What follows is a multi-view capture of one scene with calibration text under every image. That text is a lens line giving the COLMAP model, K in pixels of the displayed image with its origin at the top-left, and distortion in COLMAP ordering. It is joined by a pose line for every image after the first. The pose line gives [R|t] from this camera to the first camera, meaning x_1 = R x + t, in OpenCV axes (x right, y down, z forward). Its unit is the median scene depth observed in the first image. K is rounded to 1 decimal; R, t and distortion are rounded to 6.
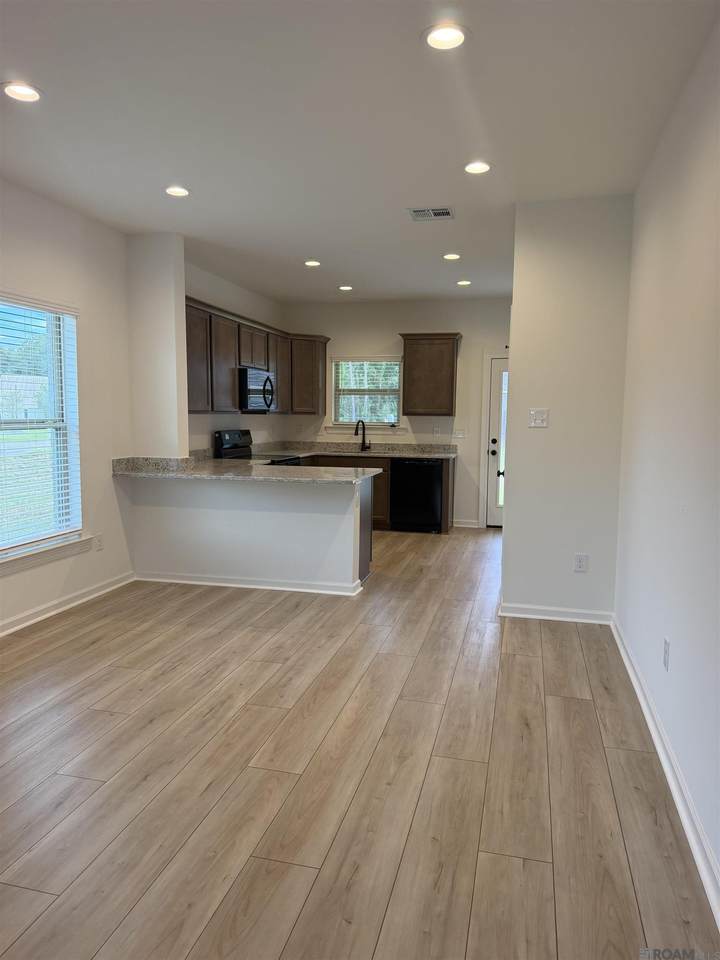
lens RADIAL K [[663.6, 0, 366.6], [0, 663.6, 488.8], [0, 0, 1]] dist [0.009724, -0.015910]
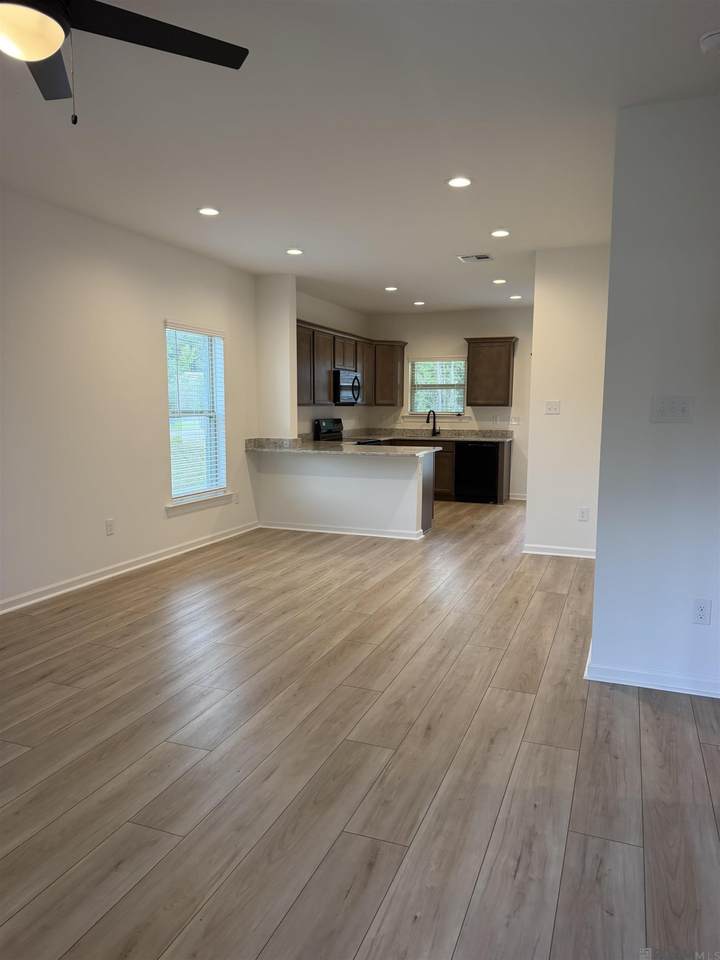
lens RADIAL K [[663.6, 0, 353.9], [0, 663.6, 483.7], [0, 0, 1]] dist [0.009724, -0.015910]
pose [[0.988592, 0.009729, -0.150300, 0.053392], [-0.009026, 0.999945, 0.005356, 0.039361], [0.150344, -0.003939, 0.988626, -0.340881]]
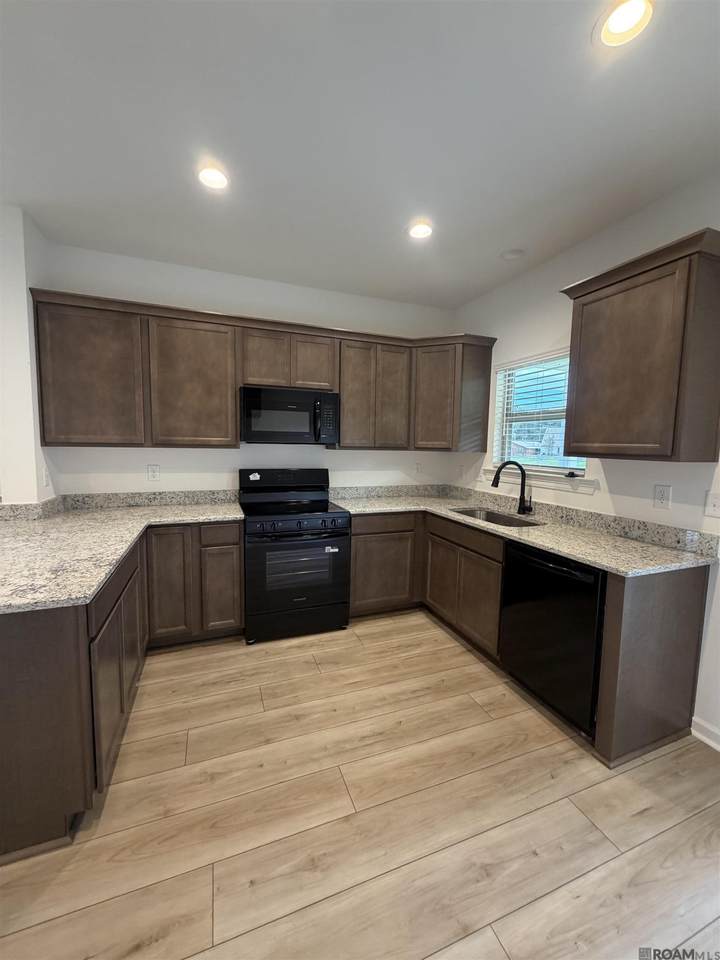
lens RADIAL K [[383.0, 0, 360.7], [0, 383.0, 476.2], [0, 0, 1]] dist [-0.000562, 0.000124]
pose [[0.559937, 0.069701, -0.825598, 0.317934], [-0.106043, 0.994289, 0.012022, -0.128014], [0.821721, 0.080818, 0.564130, 1.105876]]
